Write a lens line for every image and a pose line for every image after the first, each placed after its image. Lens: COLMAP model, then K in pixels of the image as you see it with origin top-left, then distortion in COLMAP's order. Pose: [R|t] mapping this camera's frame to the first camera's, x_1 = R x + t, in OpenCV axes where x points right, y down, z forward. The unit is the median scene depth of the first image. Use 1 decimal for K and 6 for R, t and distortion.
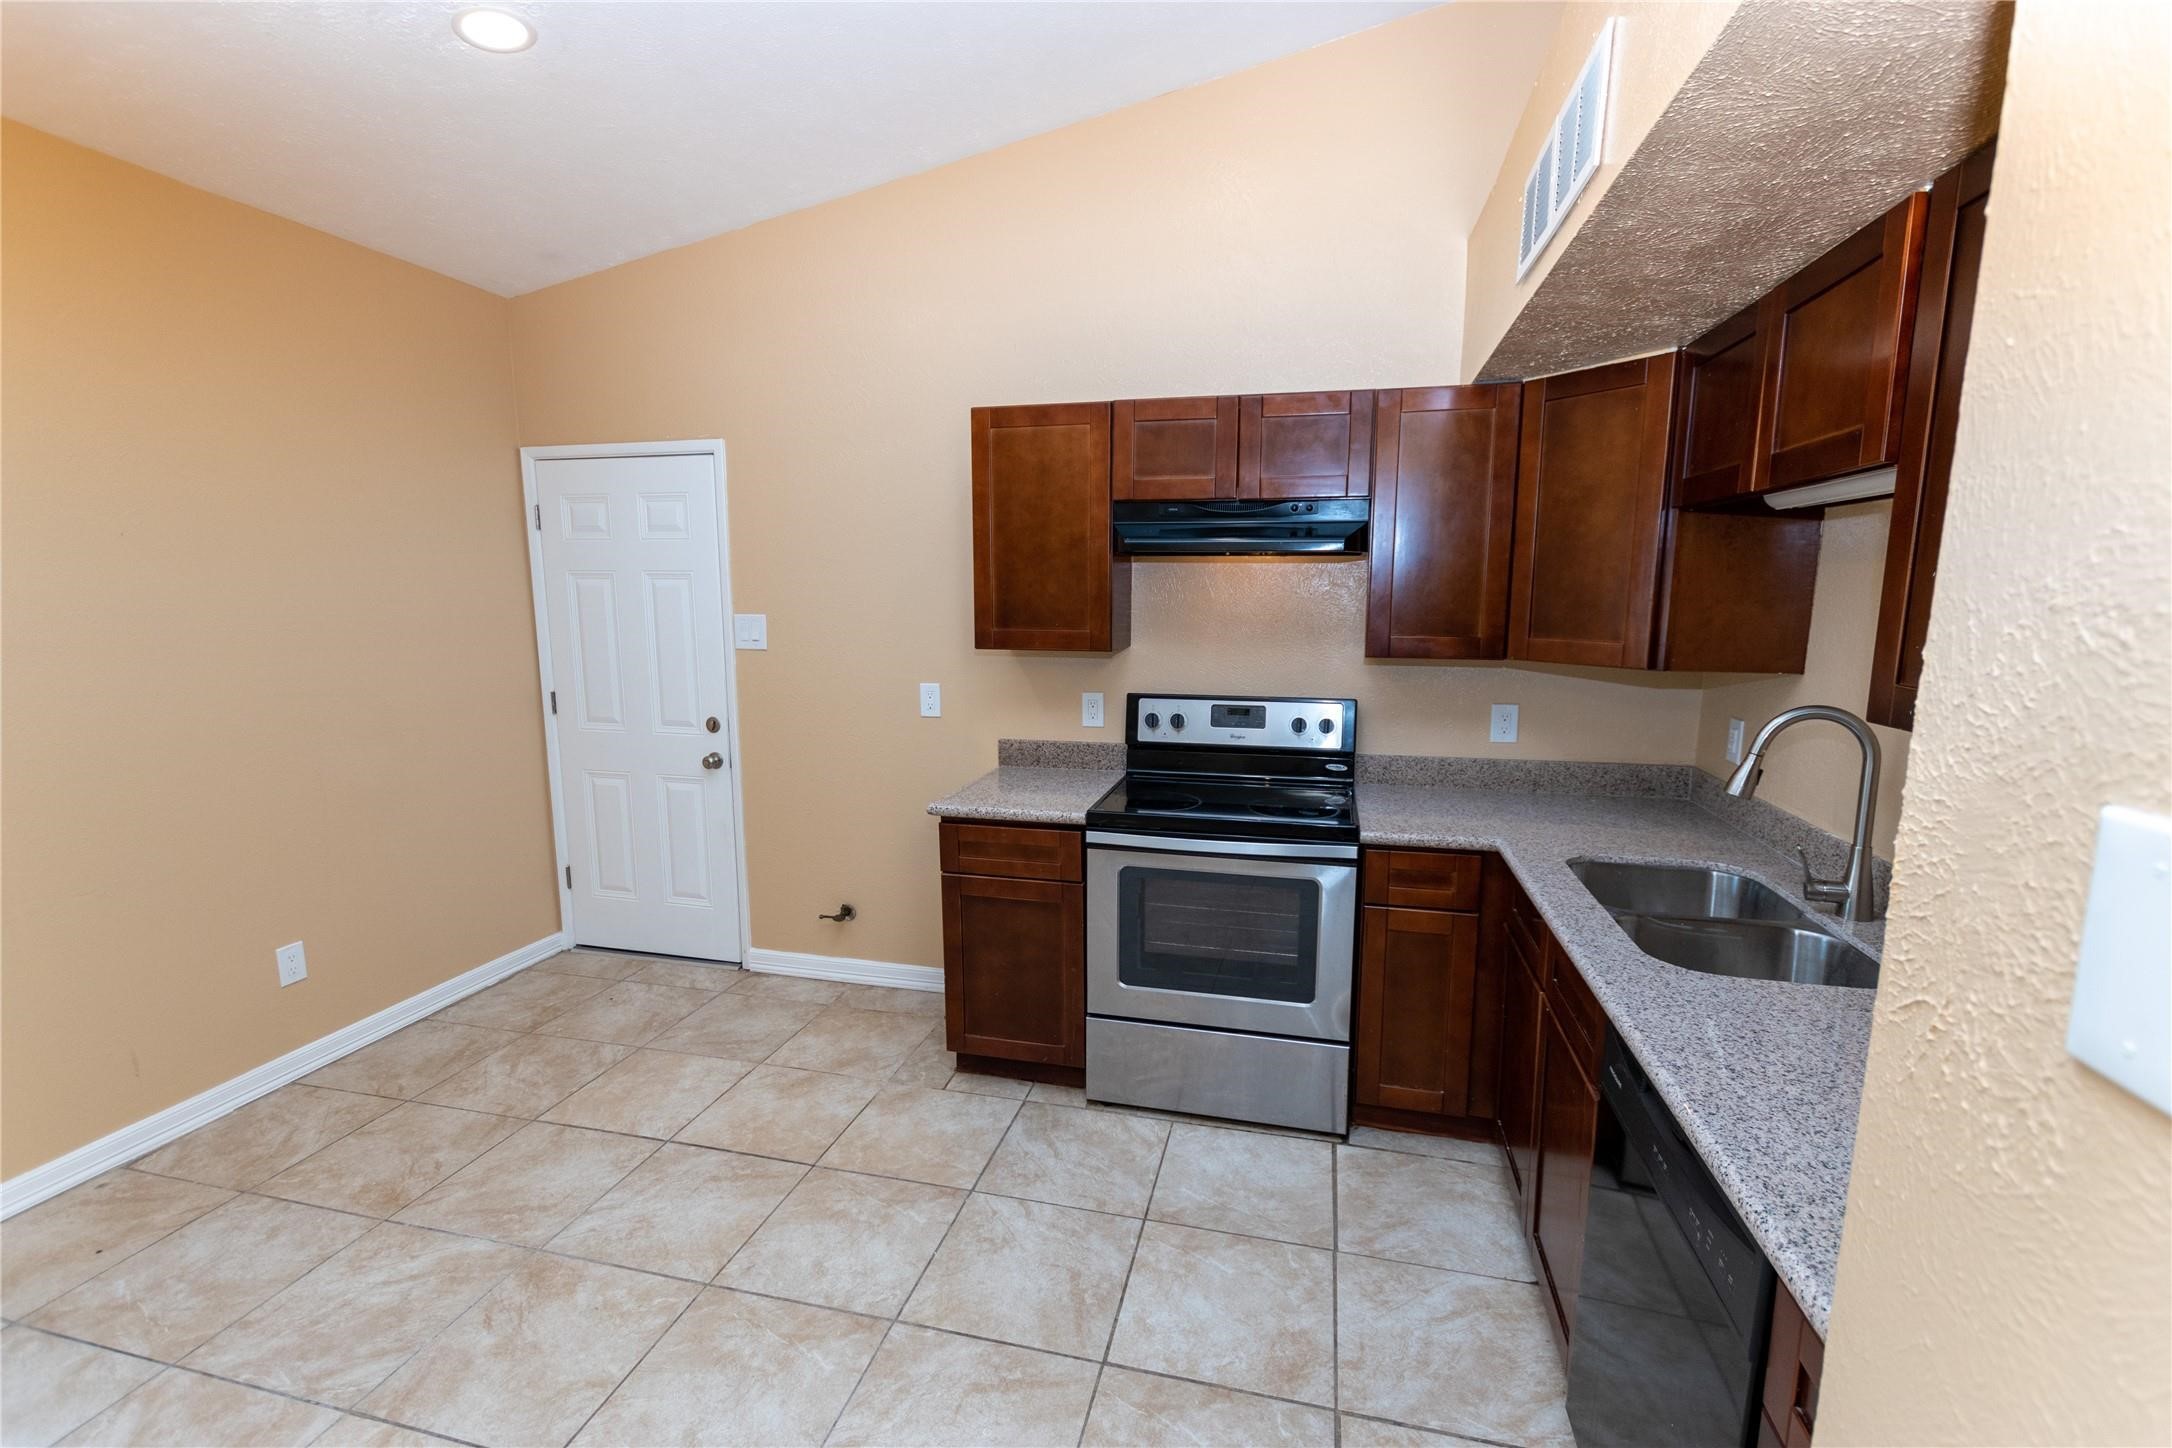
lens RADIAL K [[945.5, 0, 1099.8], [0, 945.5, 729.2], [0, 0, 1]] dist [0.007856, -0.000953]
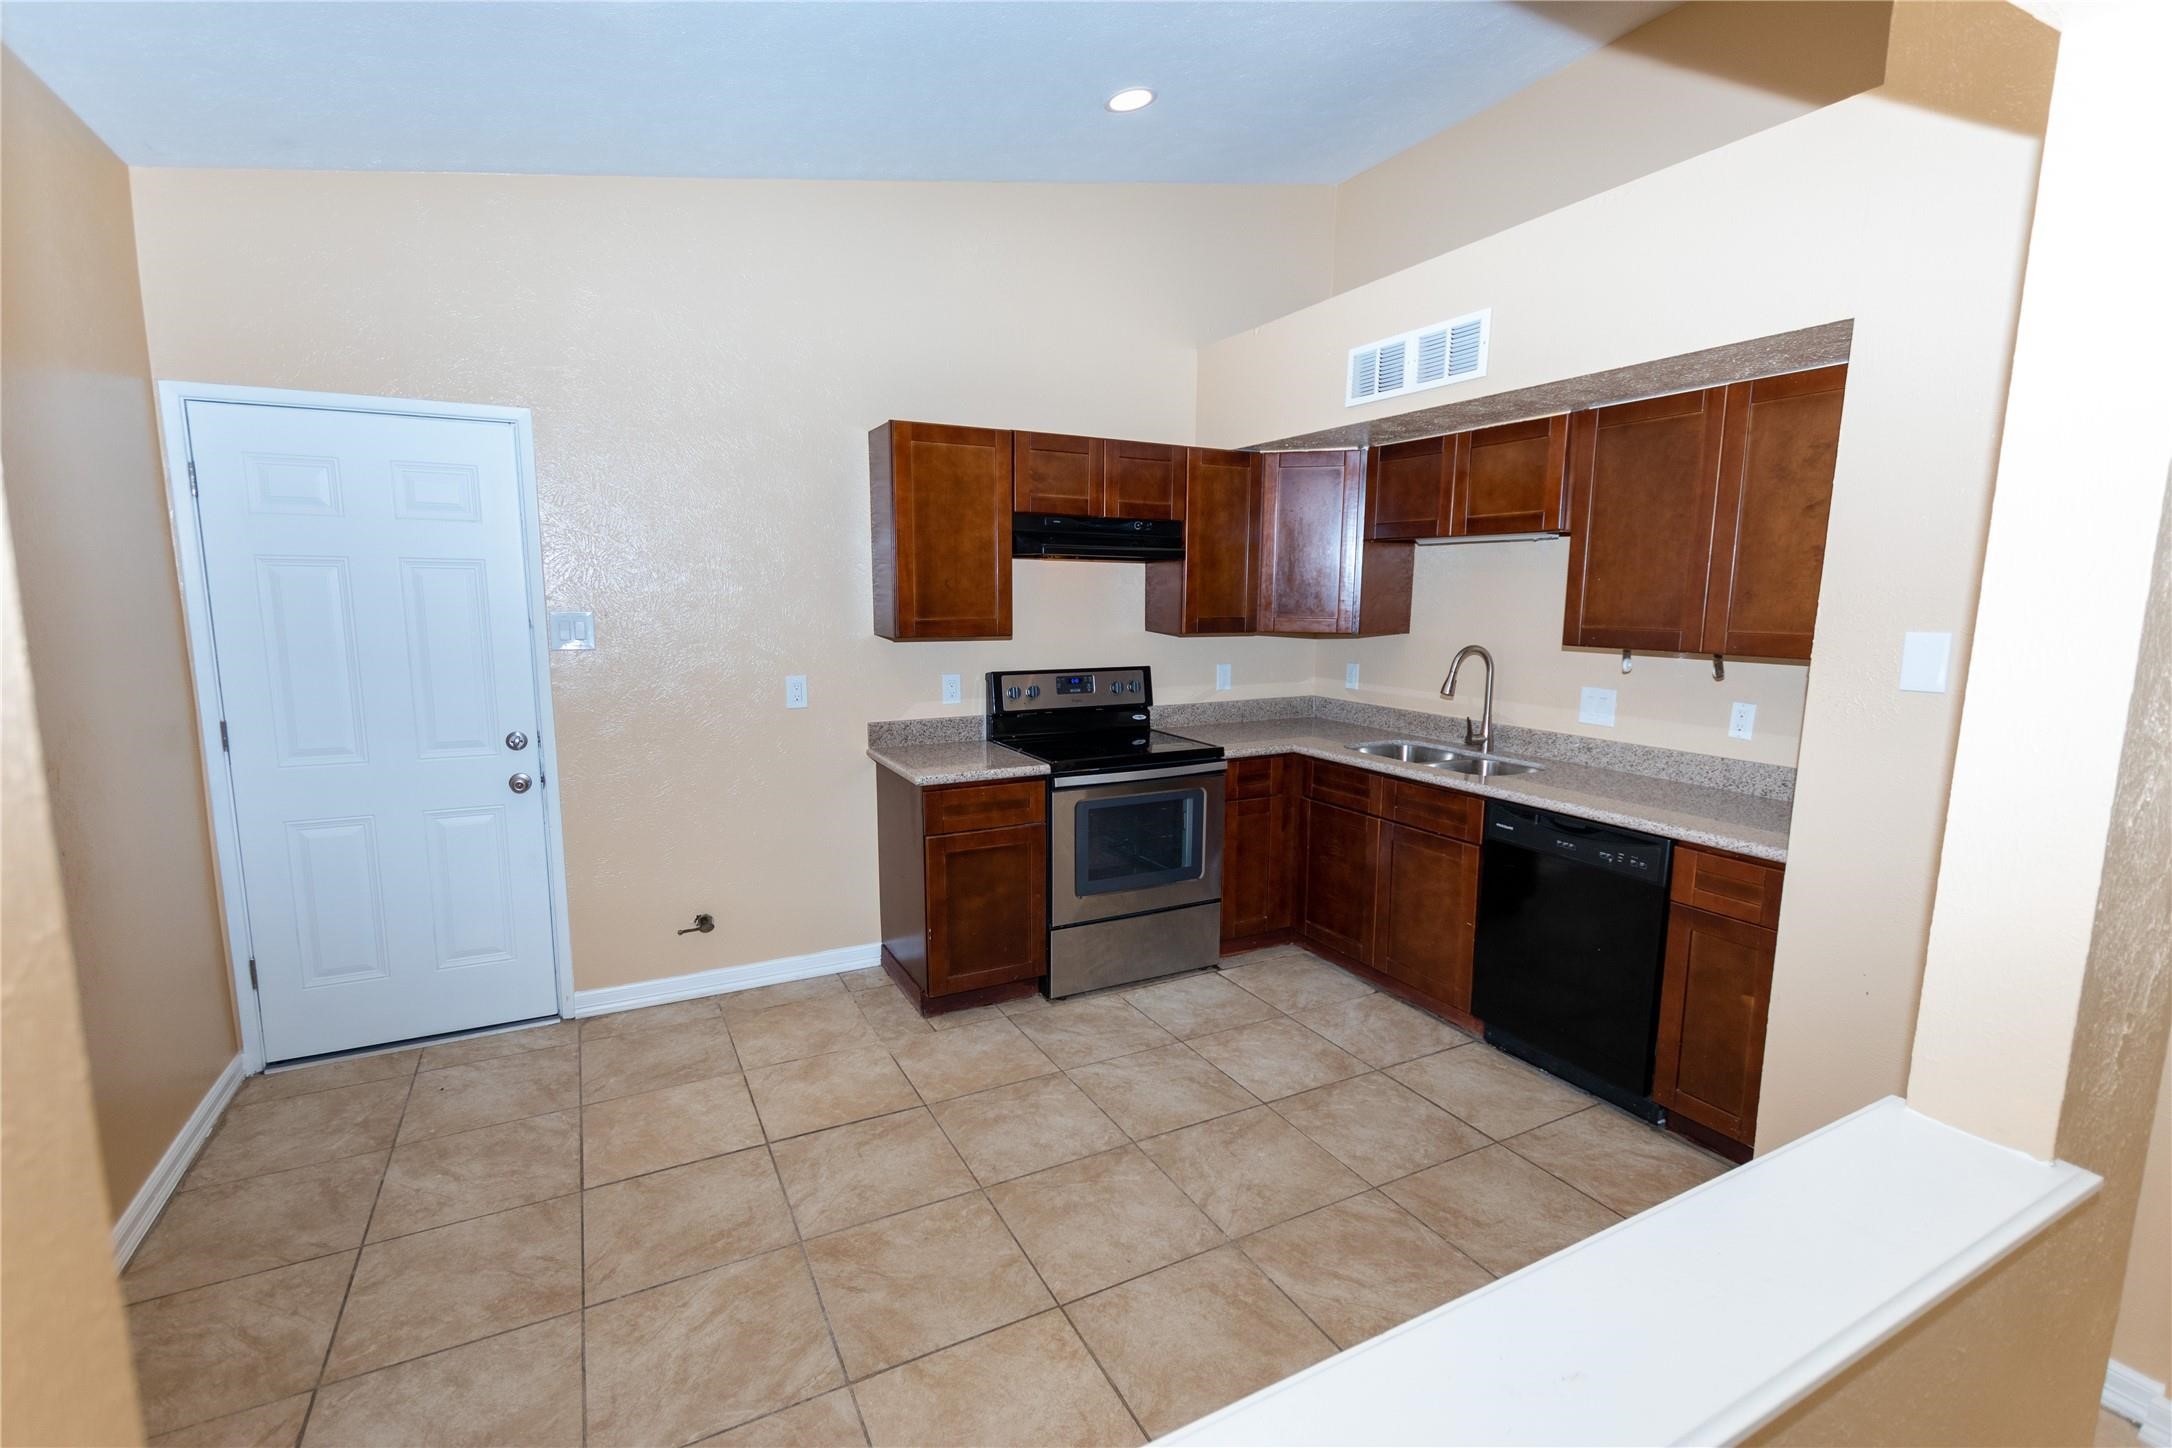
lens RADIAL K [[945.5, 0, 1098.6], [0, 945.5, 727.2], [0, 0, 1]] dist [0.007856, -0.000953]
pose [[0.750693, -0.092375, 0.654161, -0.744041], [0.093078, 0.995088, 0.033704, 0.003859], [-0.654061, 0.035586, 0.755604, 0.017696]]
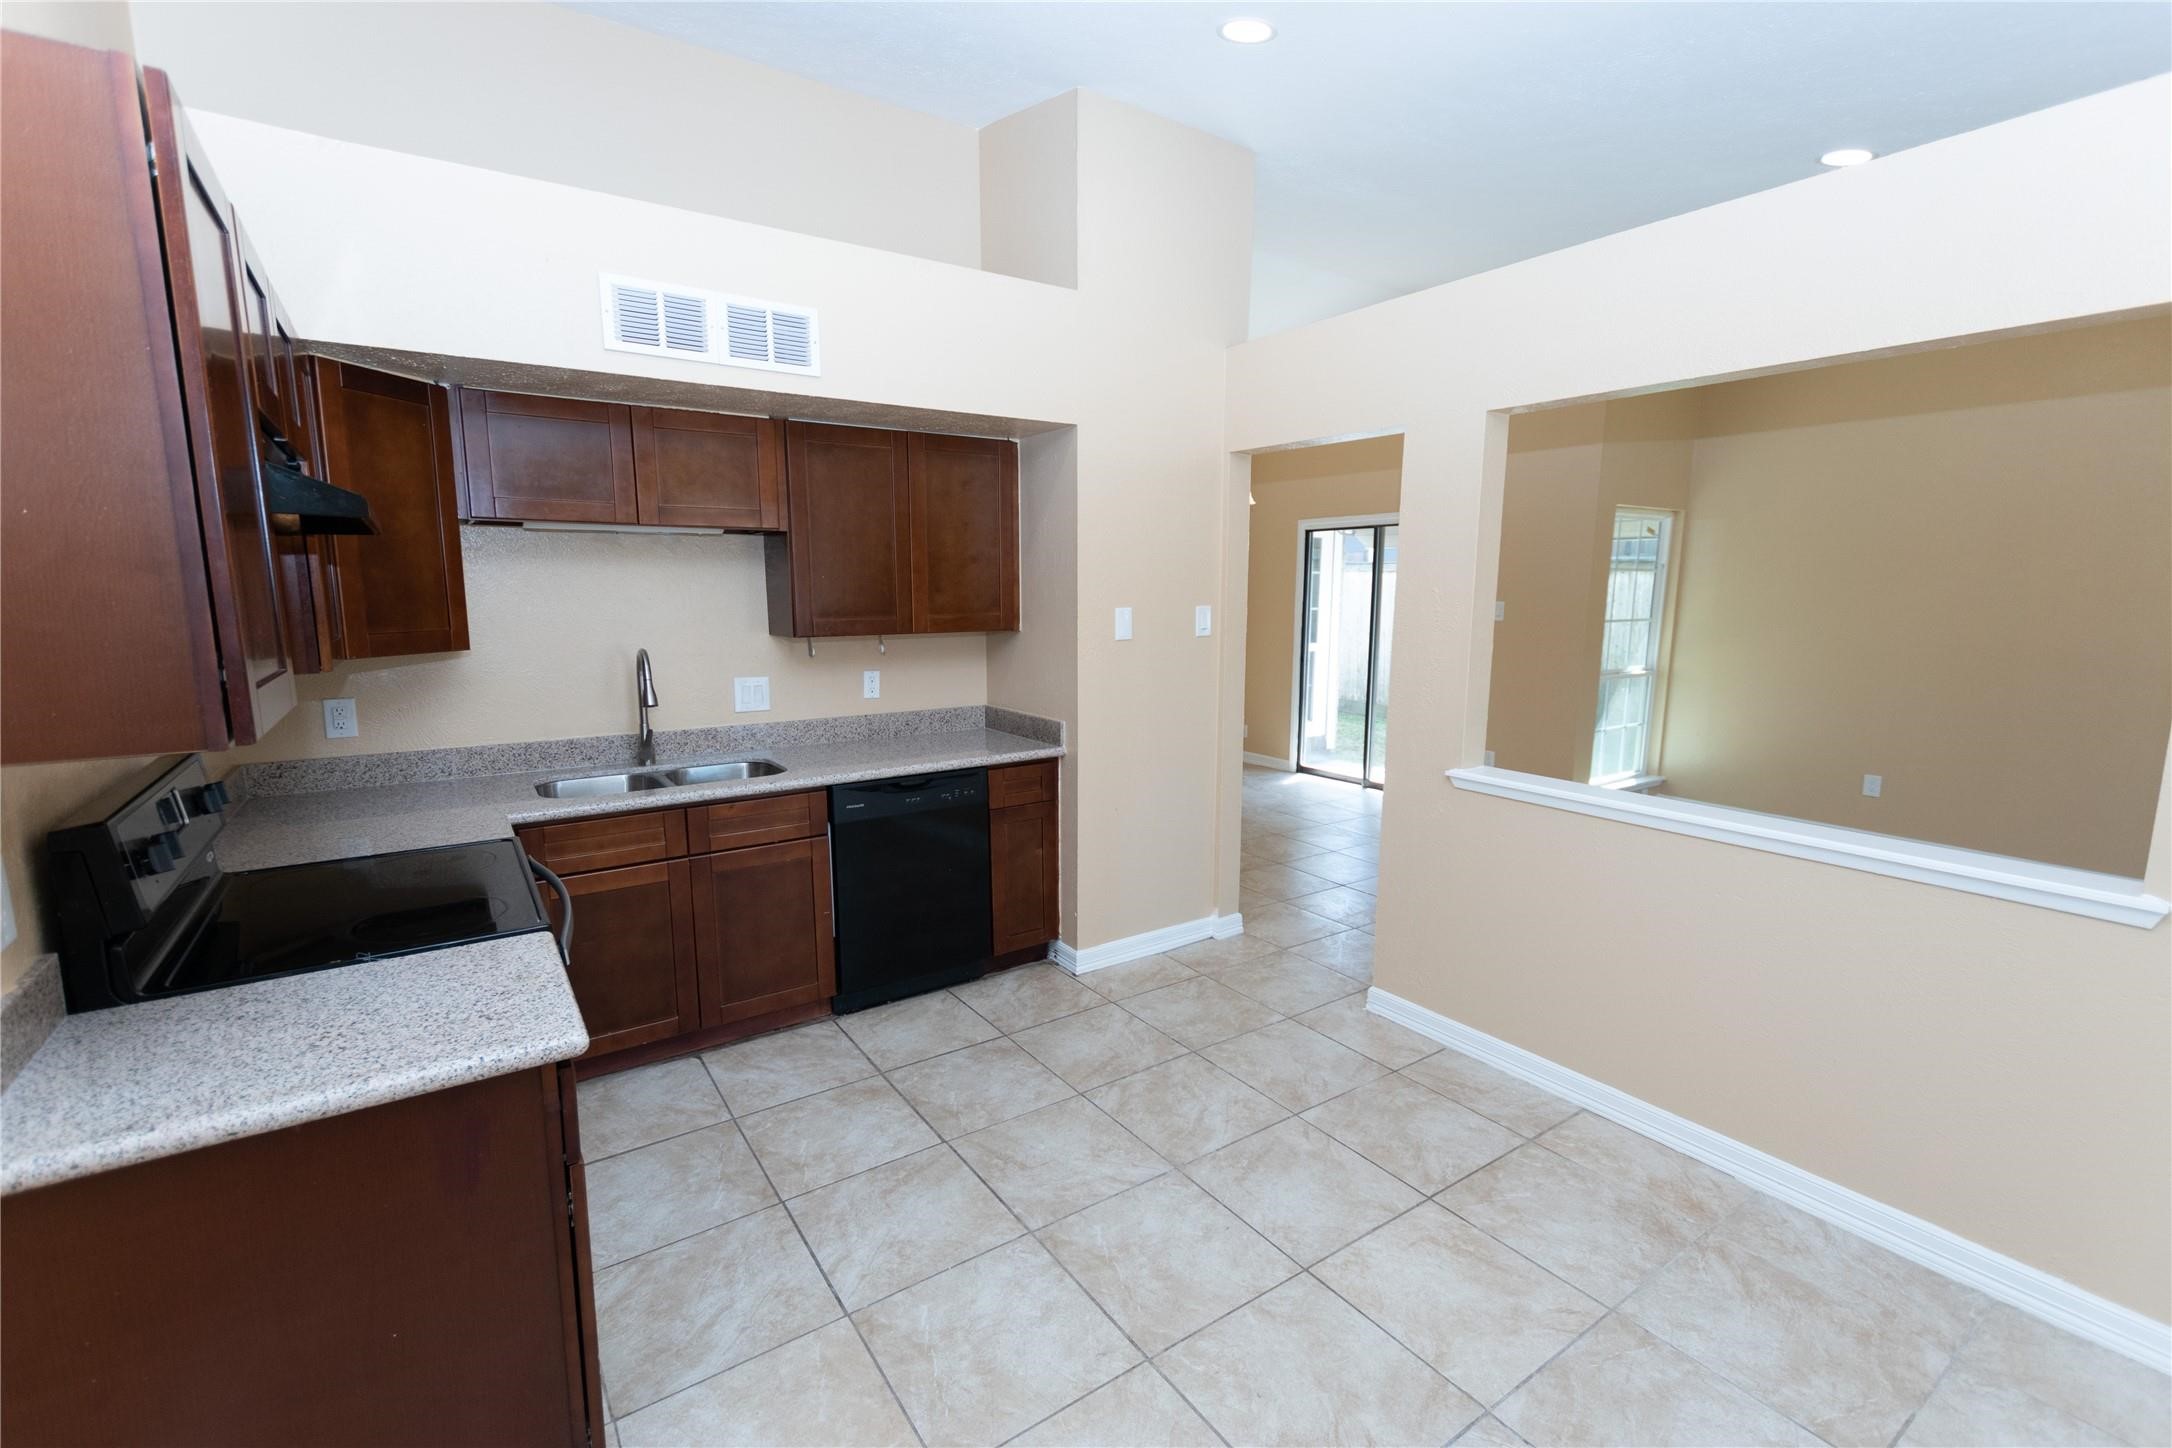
lens RADIAL K [[945.5, 0, 1058.3], [0, 945.5, 729.3], [0, 0, 1]] dist [0.007856, -0.000953]
pose [[-0.723049, -0.106263, 0.682575, -0.666946], [0.101756, 0.960935, 0.257388, -0.167480], [-0.683261, 0.255561, -0.683990, 1.125772]]
